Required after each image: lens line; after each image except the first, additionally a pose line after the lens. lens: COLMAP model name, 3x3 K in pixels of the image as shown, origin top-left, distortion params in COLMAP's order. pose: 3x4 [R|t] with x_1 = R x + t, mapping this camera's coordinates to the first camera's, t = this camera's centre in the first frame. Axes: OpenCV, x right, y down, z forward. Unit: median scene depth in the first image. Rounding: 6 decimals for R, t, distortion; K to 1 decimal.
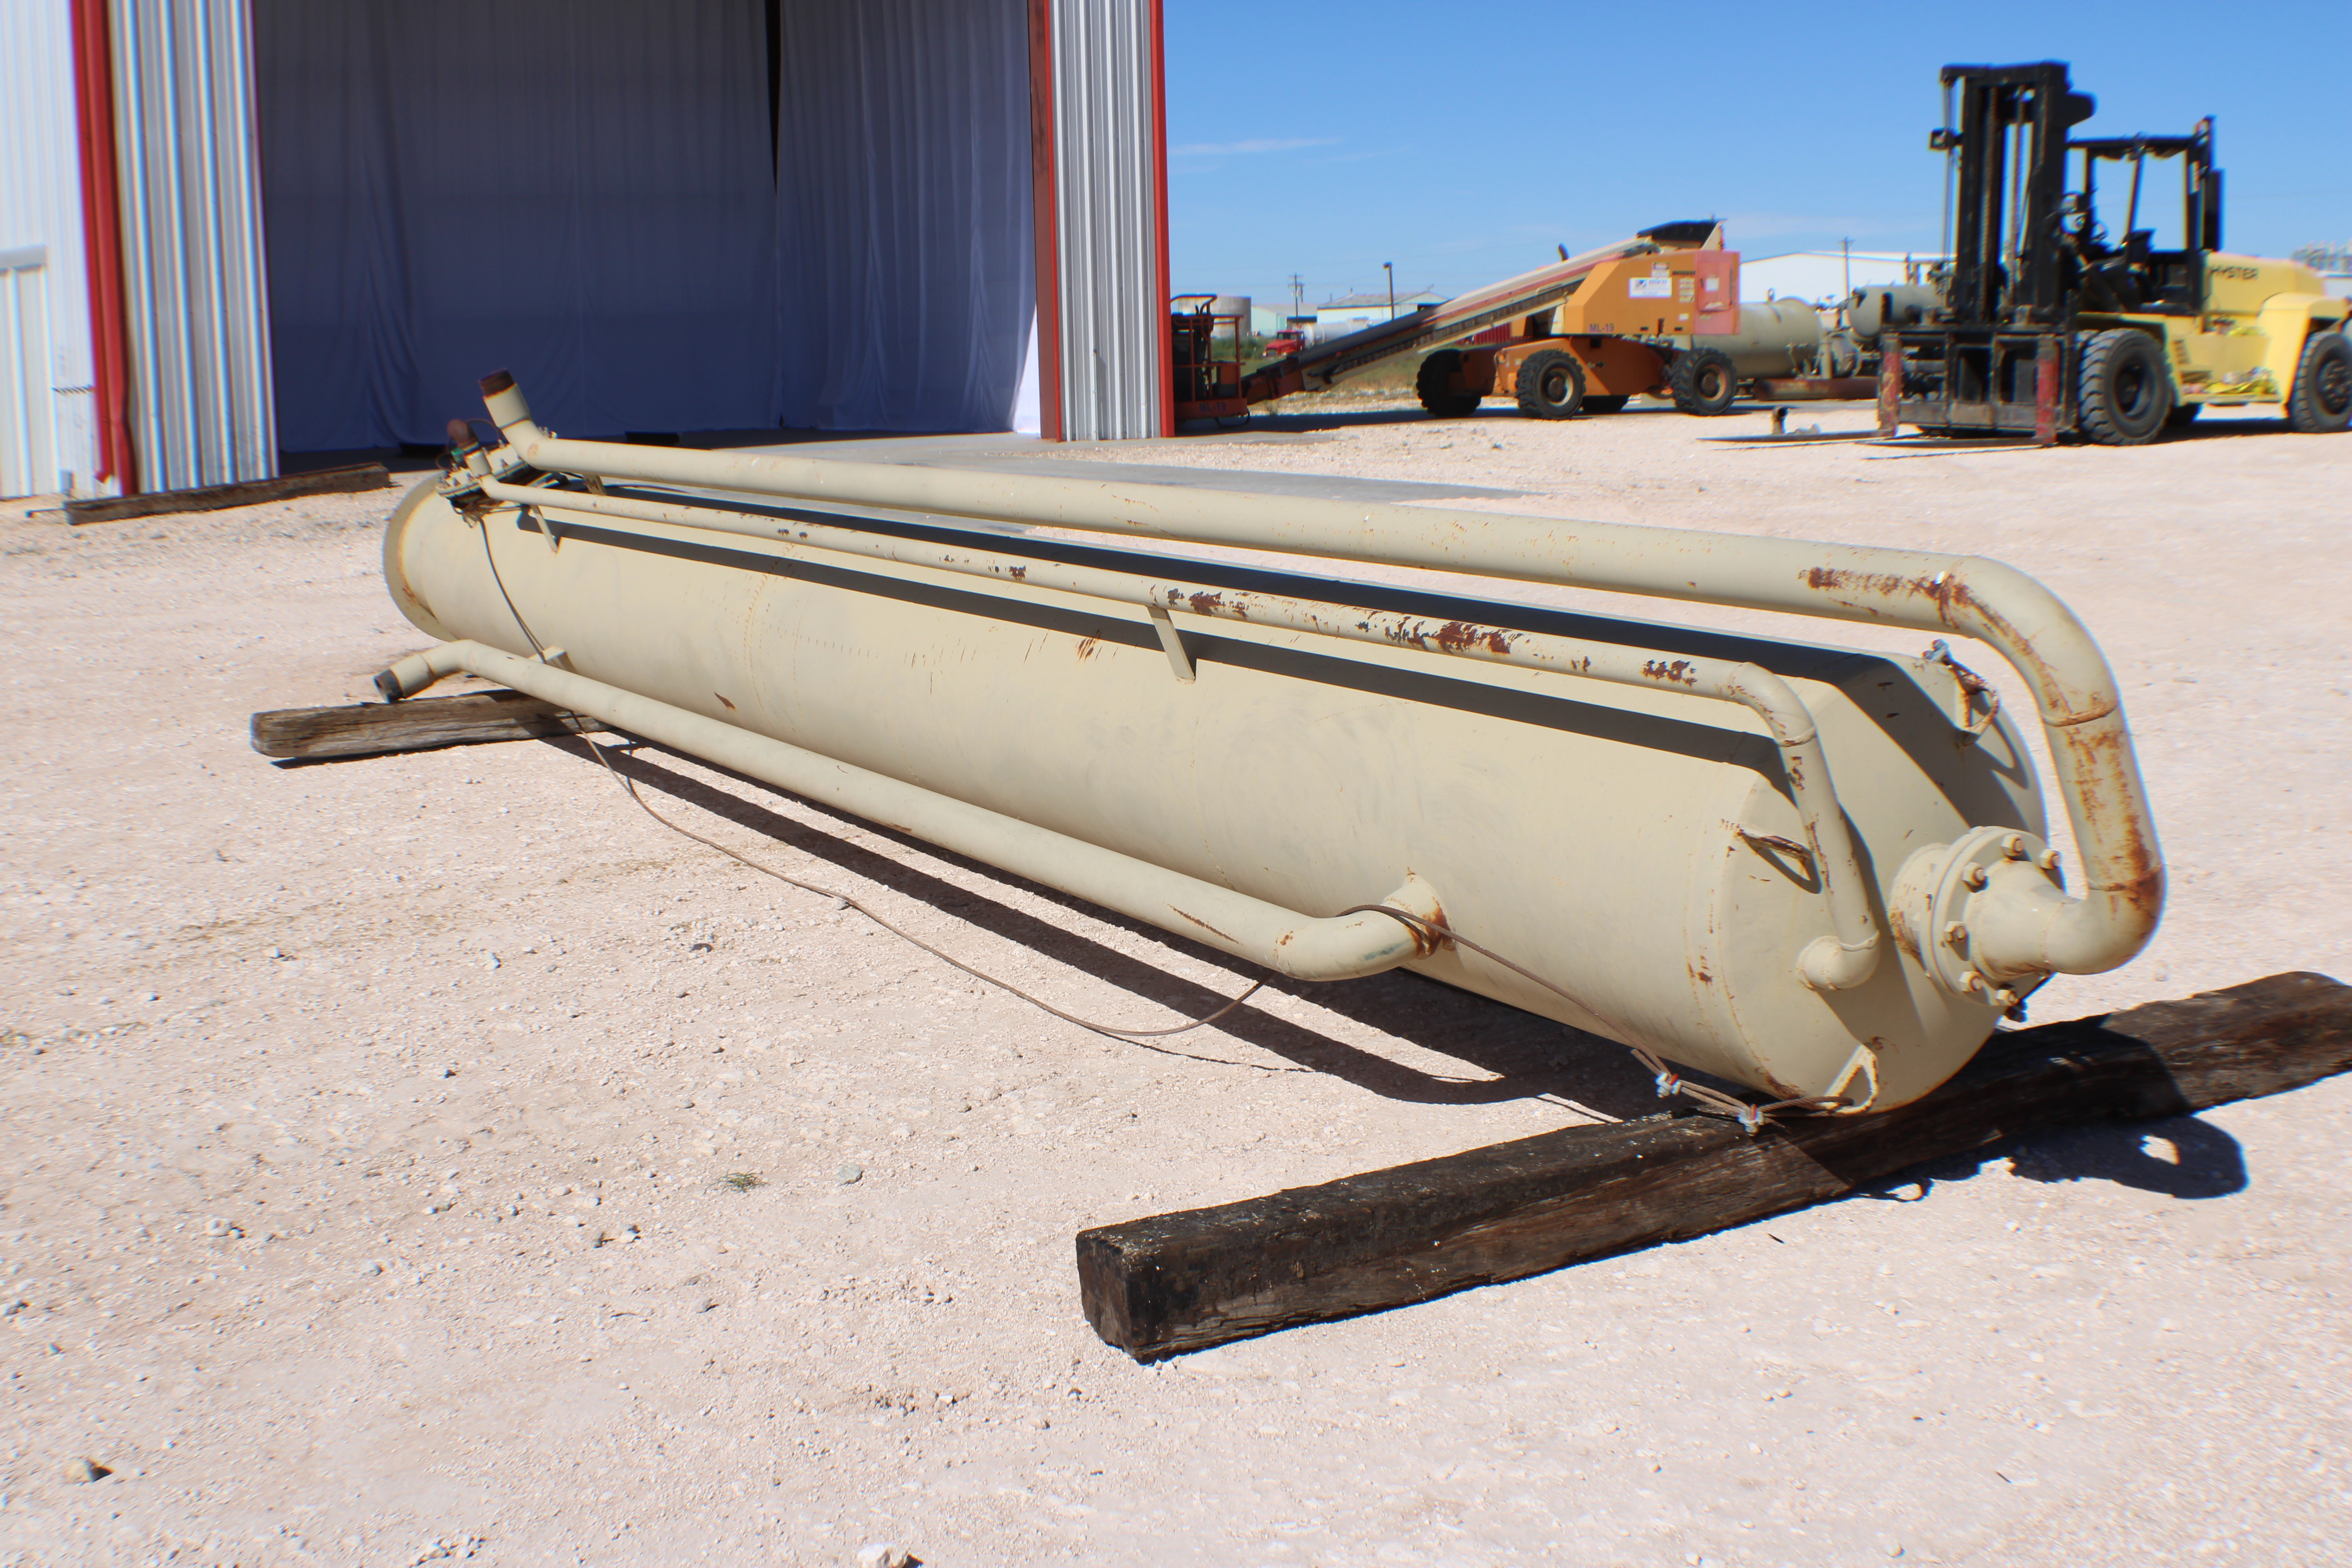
lens RADIAL K [[2781.5, 0, 1177.2], [0, 2781.5, 791.2], [0, 0, 1]] dist [-0.214948, 0.165383]
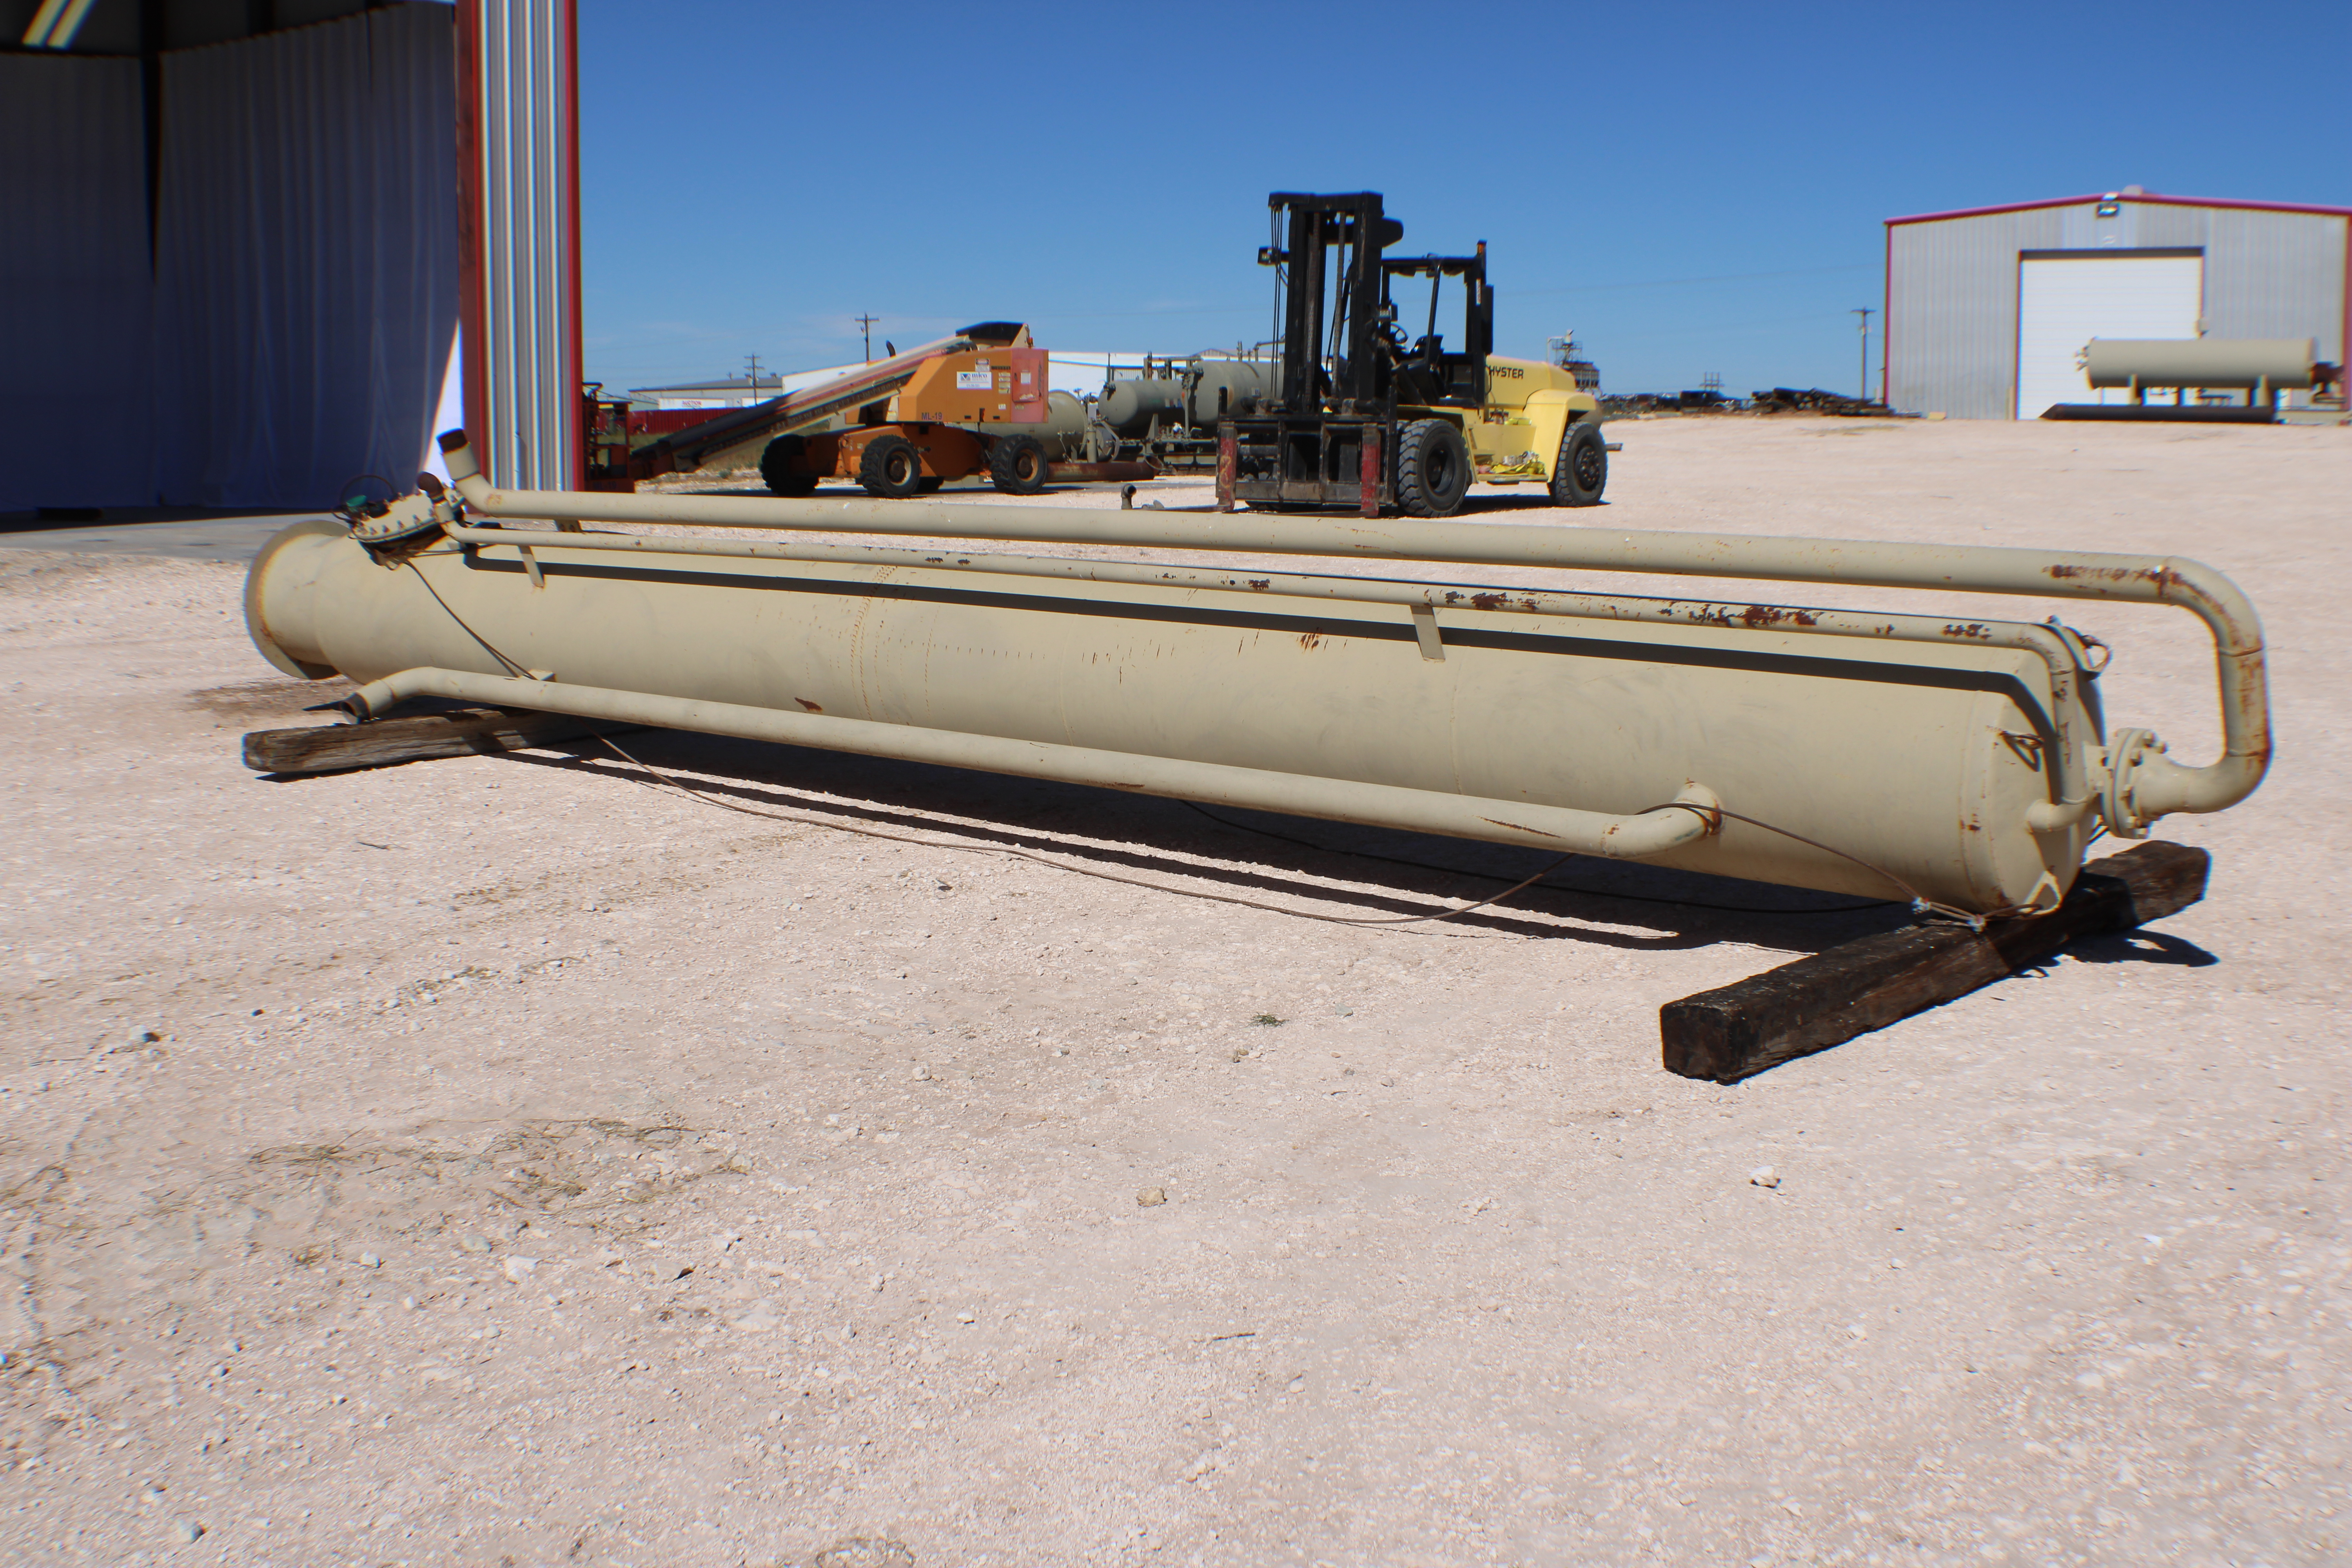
lens RADIAL K [[2606.9, 0, 1176.0], [0, 2606.9, 784.0], [0, 0, 1]] dist [-0.189205, 0.076821]
pose [[0.948241, -0.023441, 0.316685, -0.114438], [0.031956, 0.999253, -0.021720, 0.009723], [-0.315939, 0.030716, 0.948282, -0.037022]]
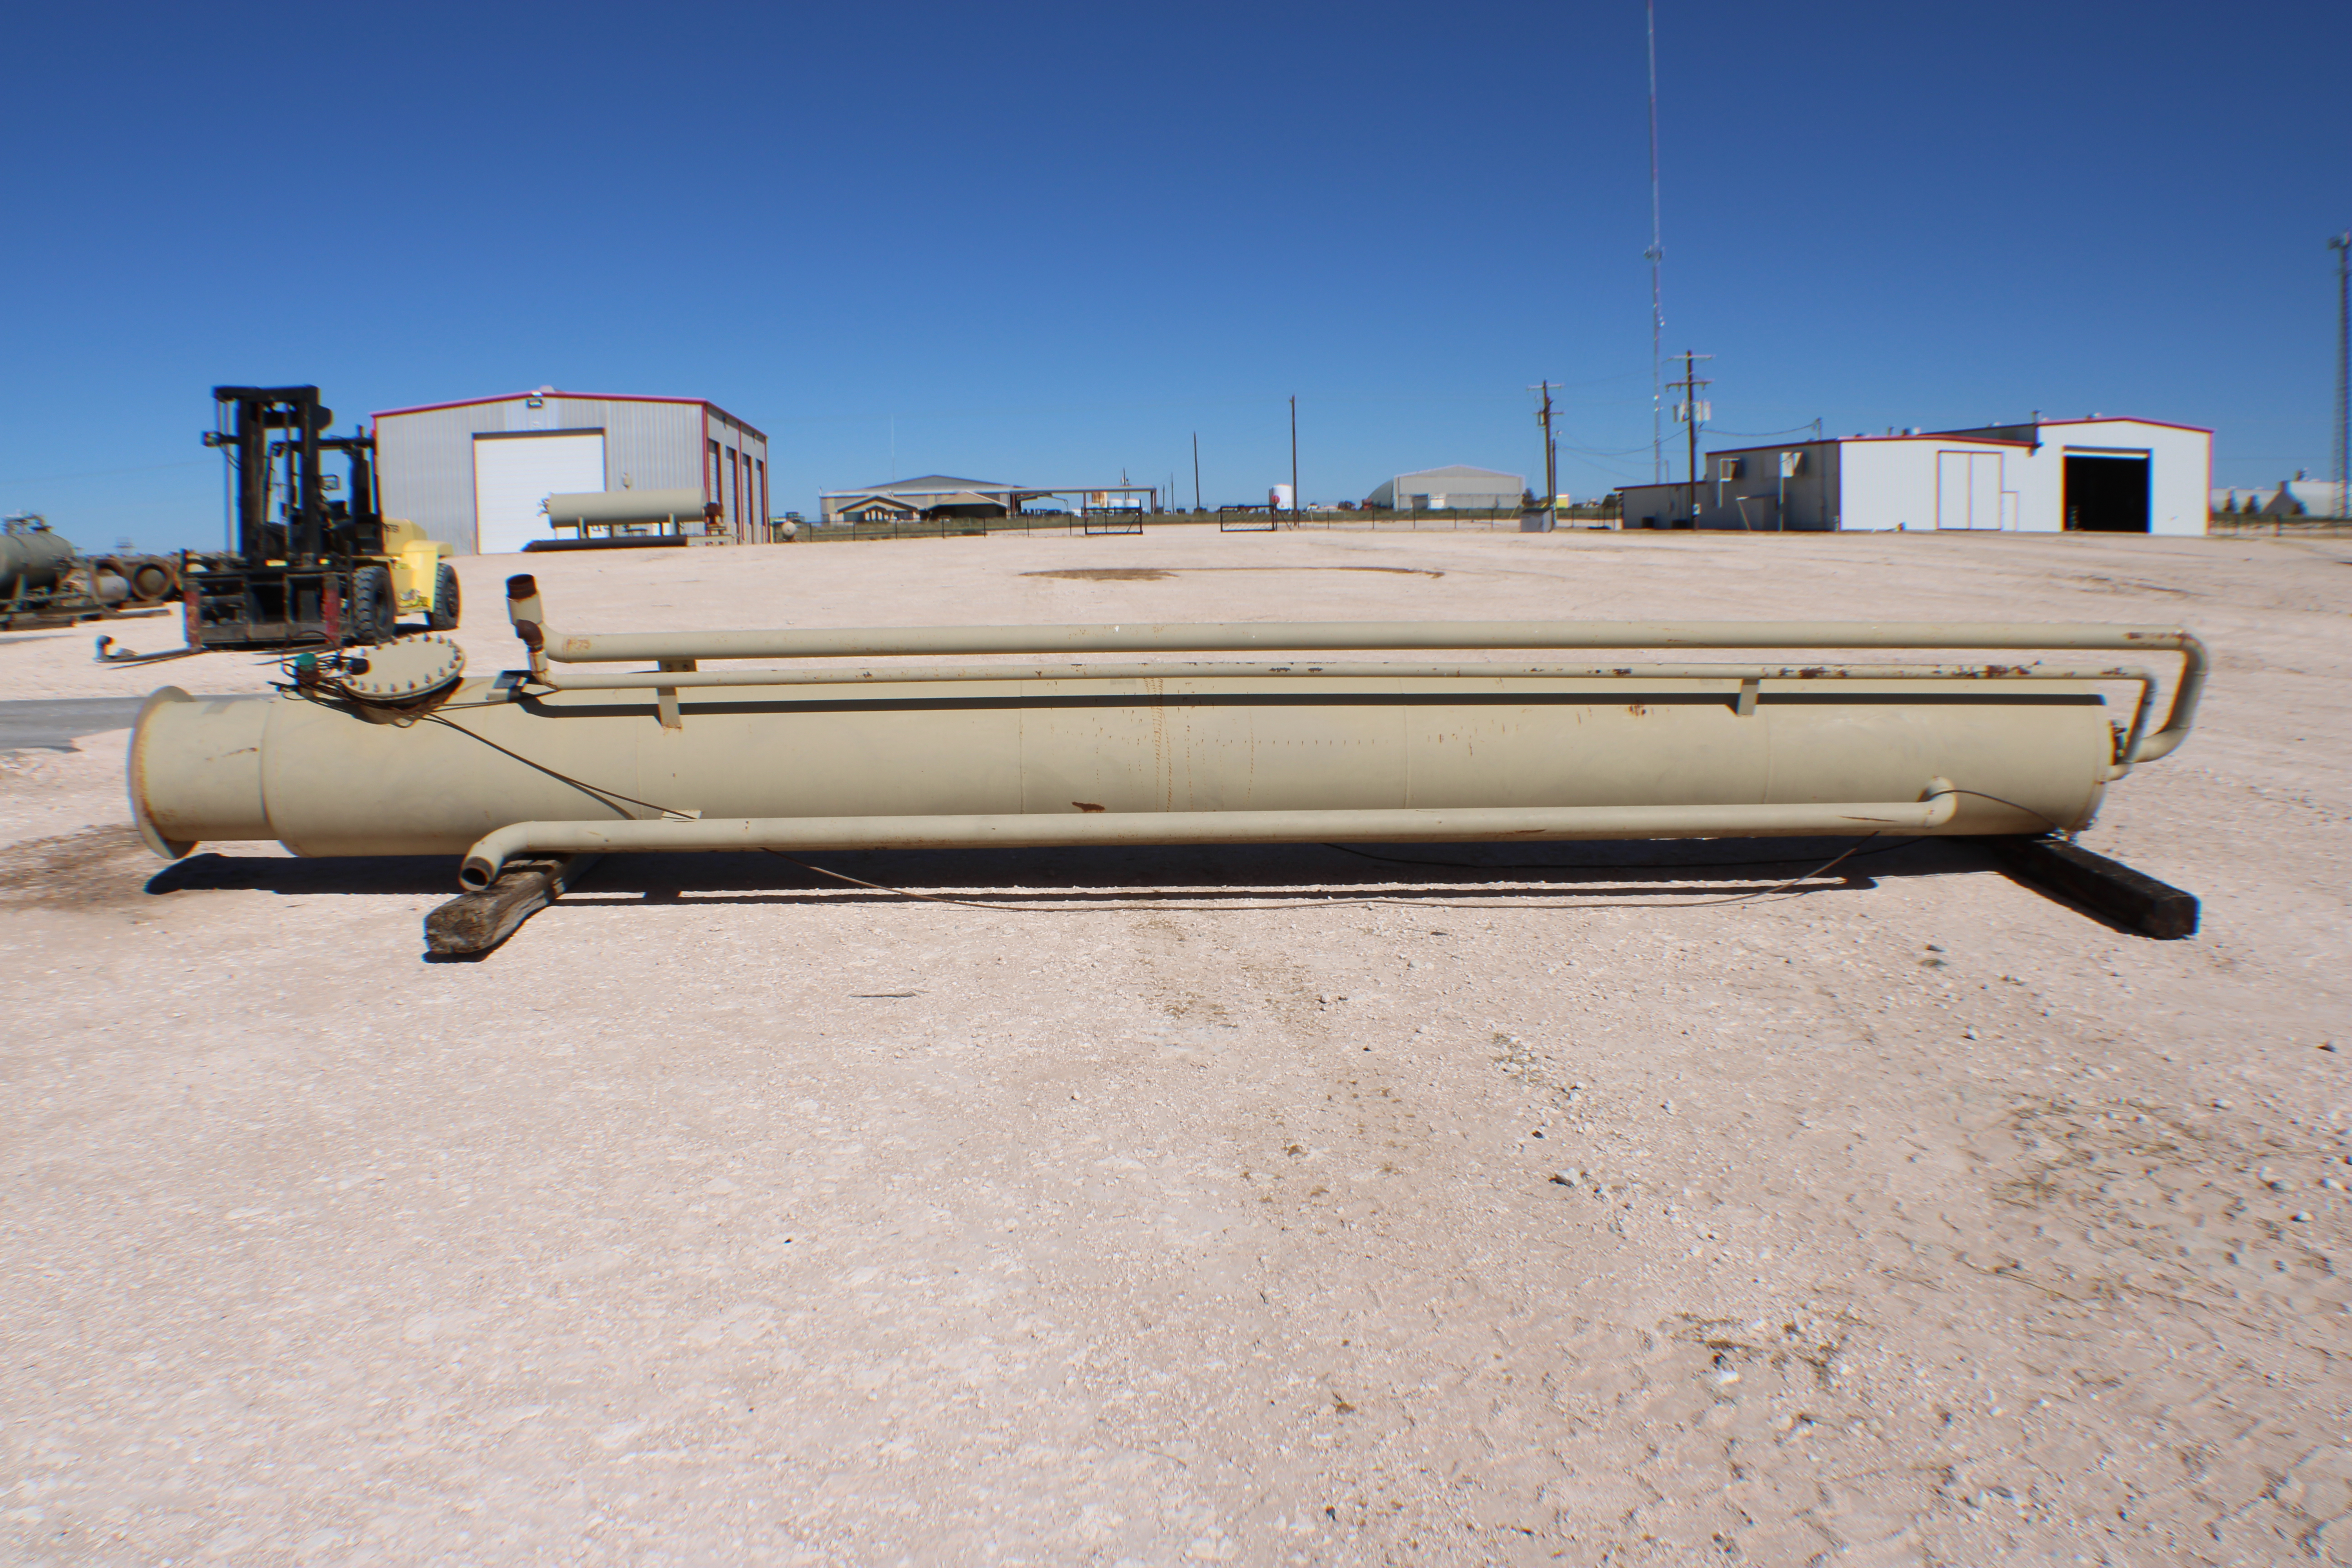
lens RADIAL K [[1834.9, 0, 1172.9], [0, 1834.9, 825.8], [0, 0, 1]] dist [-0.238223, 0.115508]
pose [[0.464216, -0.124406, 0.876942, -0.288471], [0.148988, 0.986947, 0.061144, -0.022250], [-0.873101, 0.102269, 0.476692, 0.165179]]
